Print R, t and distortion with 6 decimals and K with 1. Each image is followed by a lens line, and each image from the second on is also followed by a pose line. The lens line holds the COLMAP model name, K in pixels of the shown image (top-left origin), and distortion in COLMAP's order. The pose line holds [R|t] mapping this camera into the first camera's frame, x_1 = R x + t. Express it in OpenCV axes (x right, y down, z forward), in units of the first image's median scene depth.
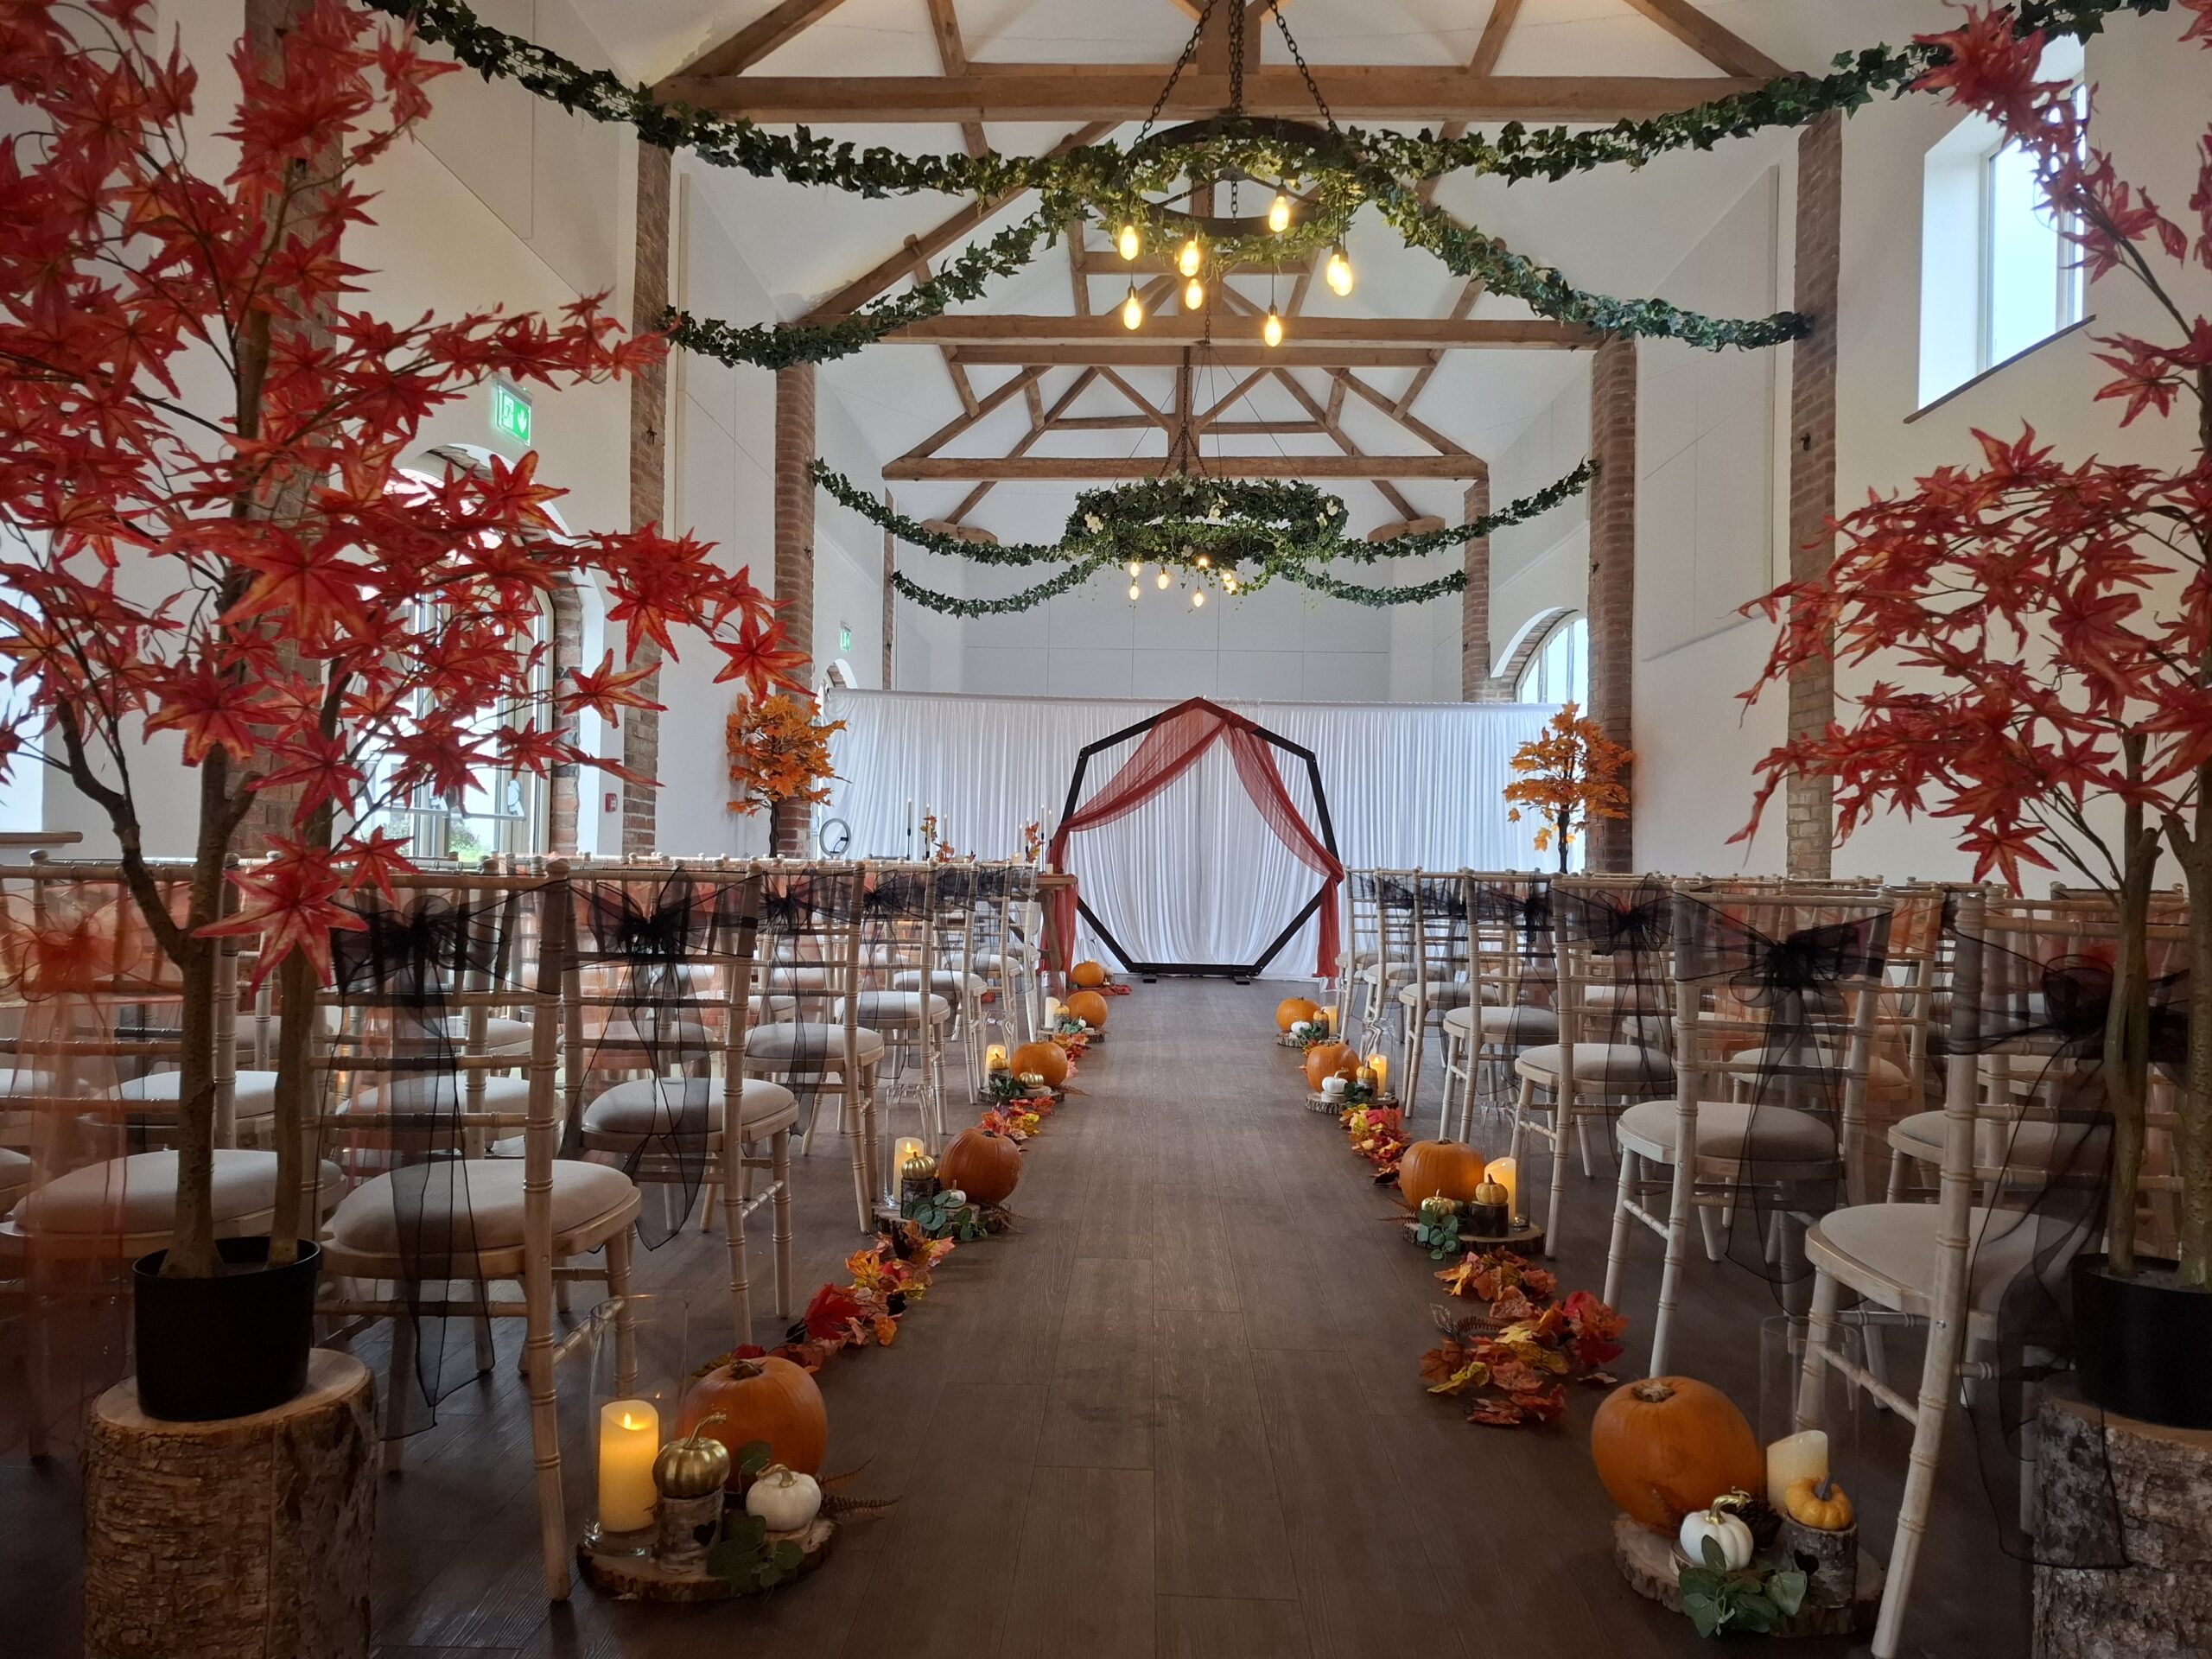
lens RADIAL K [[1585.5, 0, 1116.8], [0, 1585.5, 837.9], [0, 0, 1]] dist [0.093575, -0.140532]
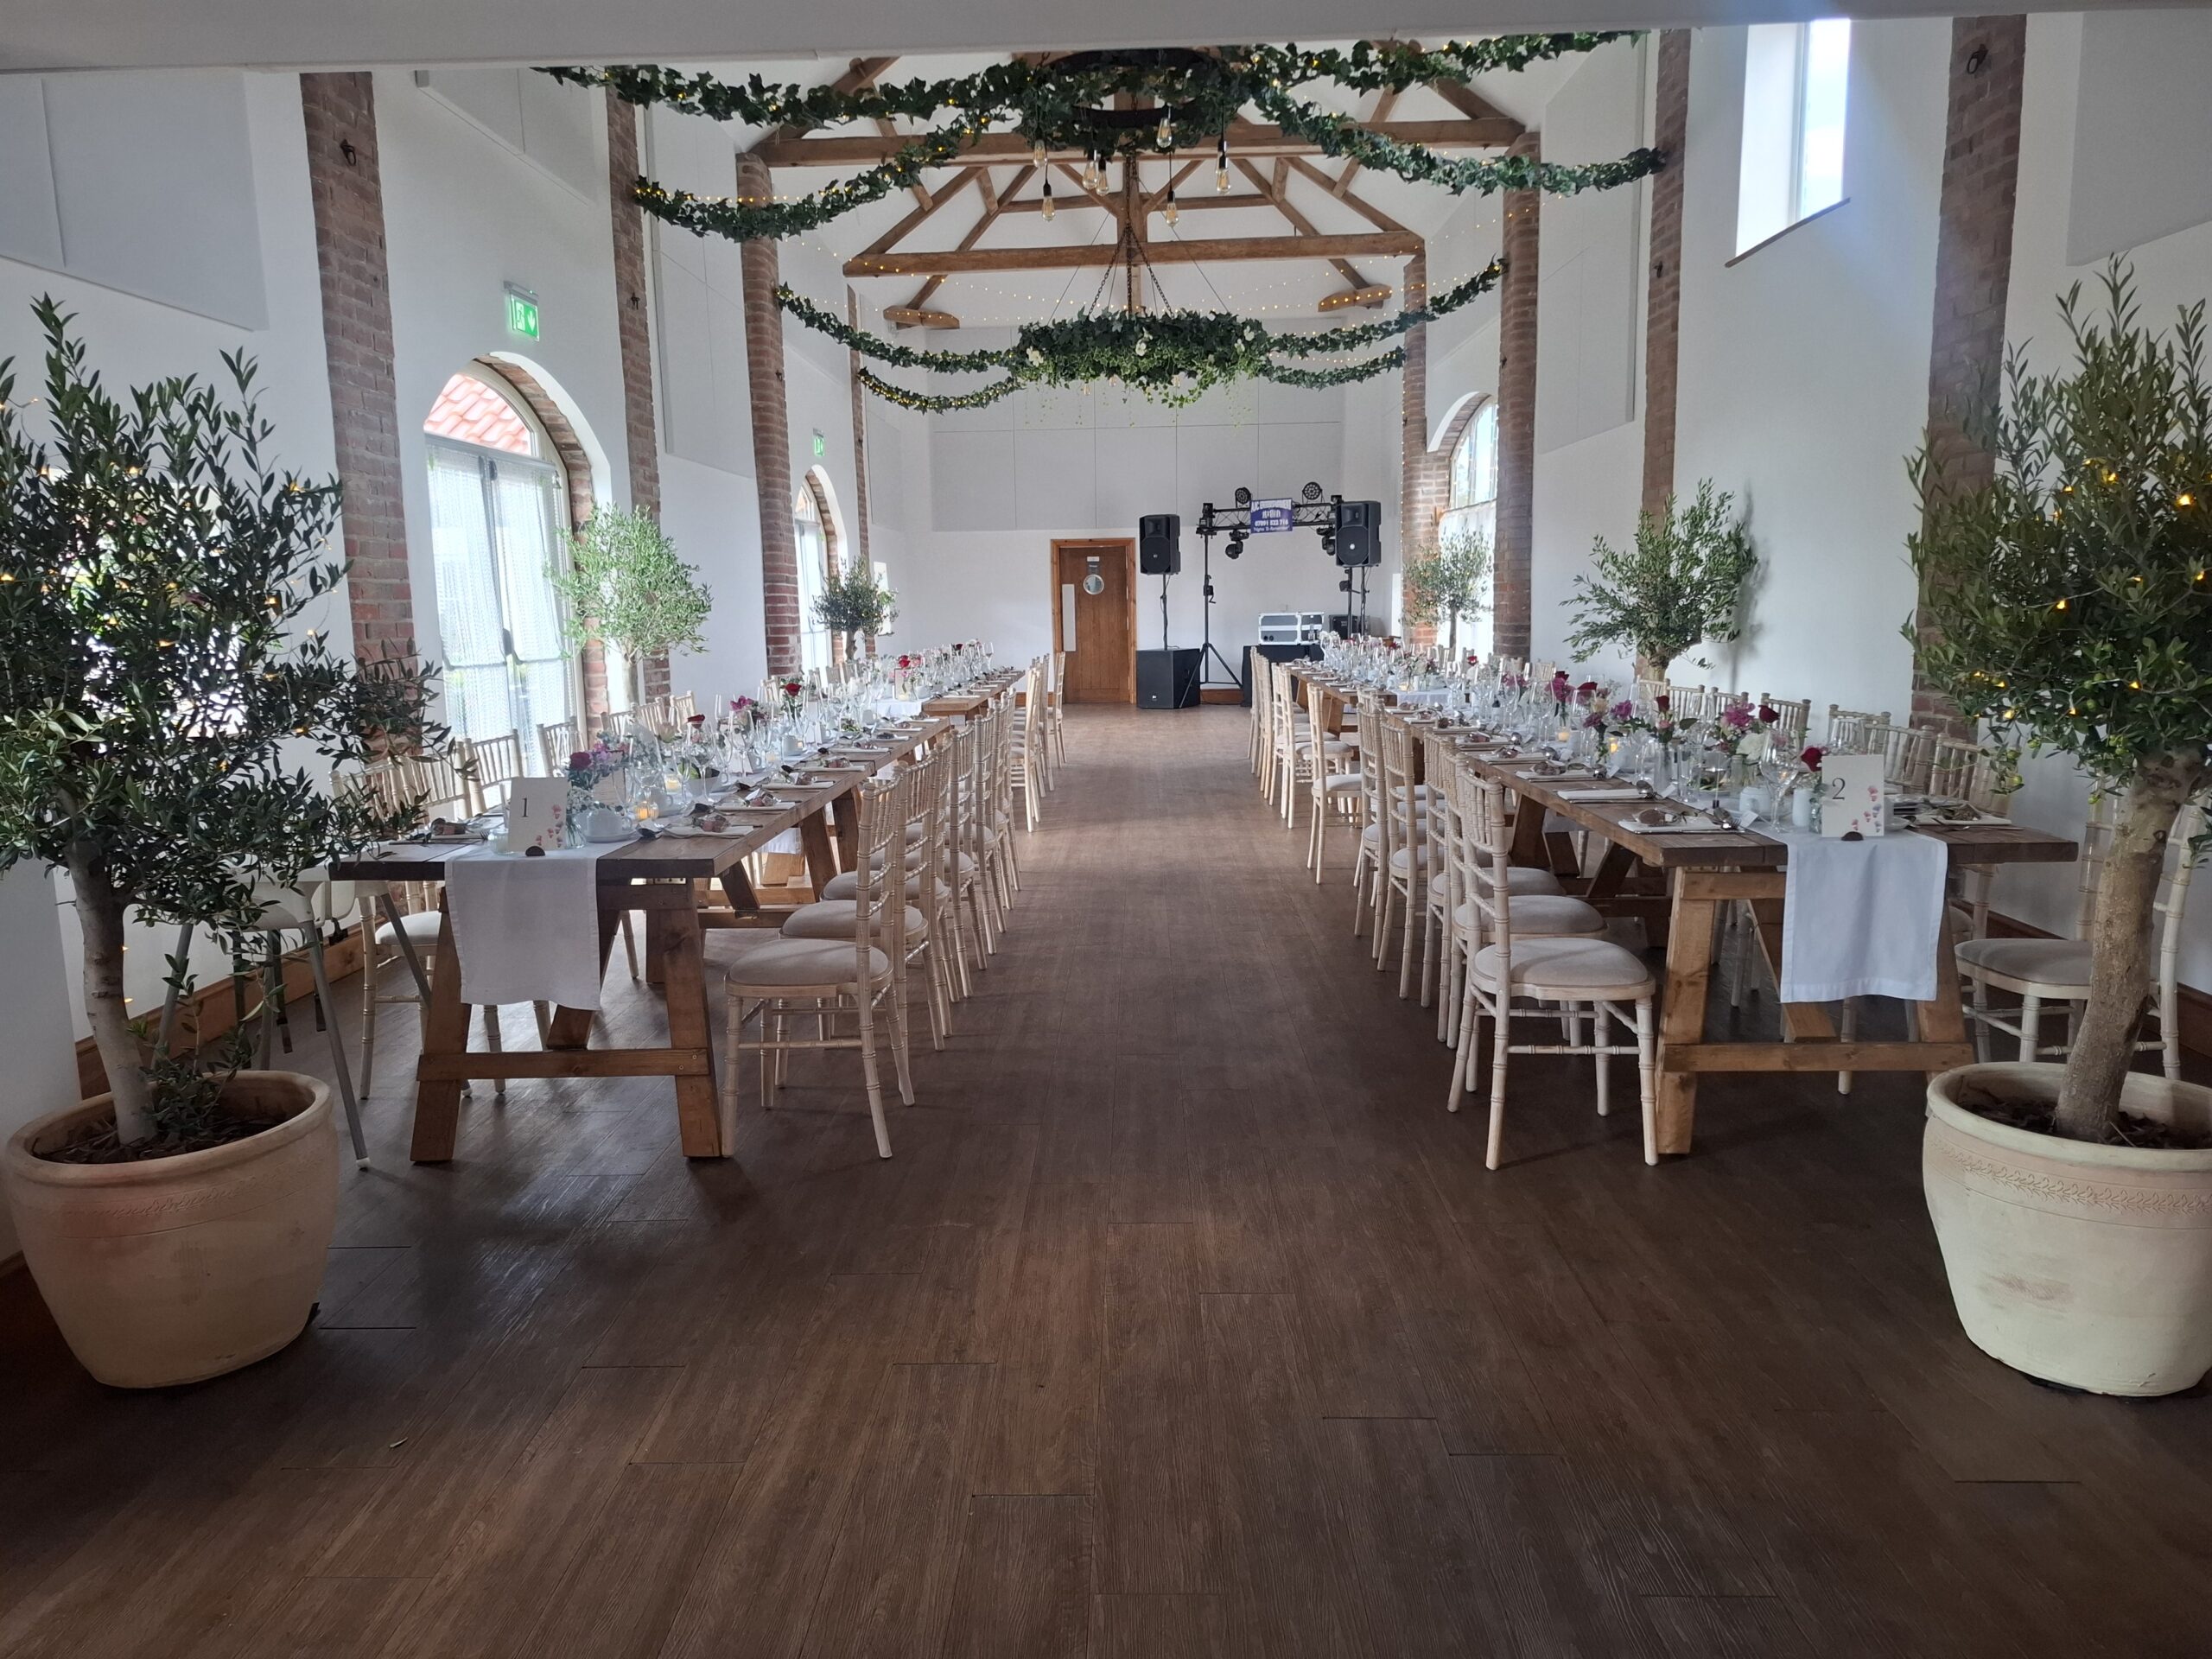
lens RADIAL K [[1585.5, 0, 1116.8], [0, 1585.5, 837.9], [0, 0, 1]] dist [0.093575, -0.140532]
pose [[0.999315, -0.037000, -0.000206, 0.024193], [0.036550, 0.986251, 0.161164, -0.035015], [-0.005760, -0.161061, 0.986928, -0.125741]]
